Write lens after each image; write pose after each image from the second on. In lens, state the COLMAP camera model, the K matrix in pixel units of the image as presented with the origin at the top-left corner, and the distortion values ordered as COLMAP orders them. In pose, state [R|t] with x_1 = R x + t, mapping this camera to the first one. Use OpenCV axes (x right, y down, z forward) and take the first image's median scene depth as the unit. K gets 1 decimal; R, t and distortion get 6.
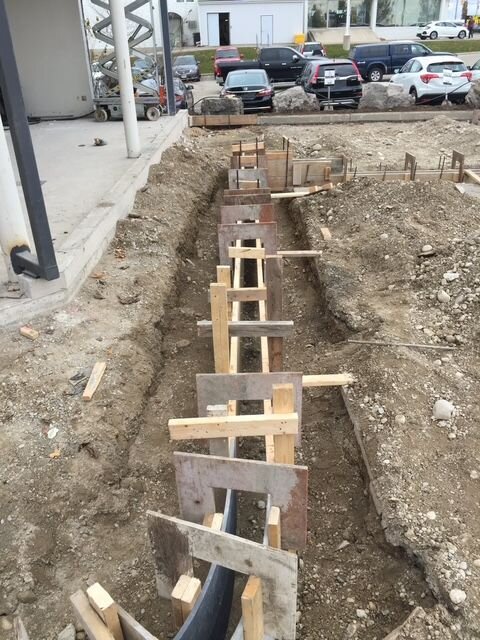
lens RADIAL K [[554.9, 0, 240.0], [0, 554.9, 320.0], [0, 0, 1]] dist [0.012755, 0.003670]
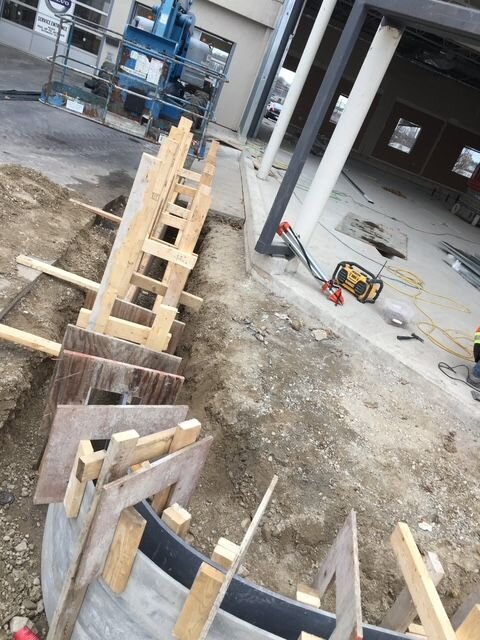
lens RADIAL K [[554.9, 0, 240.0], [0, 554.9, 320.0], [0, 0, 1]] dist [0.012755, 0.003670]
pose [[0.011100, 0.444603, -0.895659, 0.141535], [-0.744501, 0.601627, 0.289419, -0.020382], [0.667529, 0.663606, 0.337686, 0.084175]]
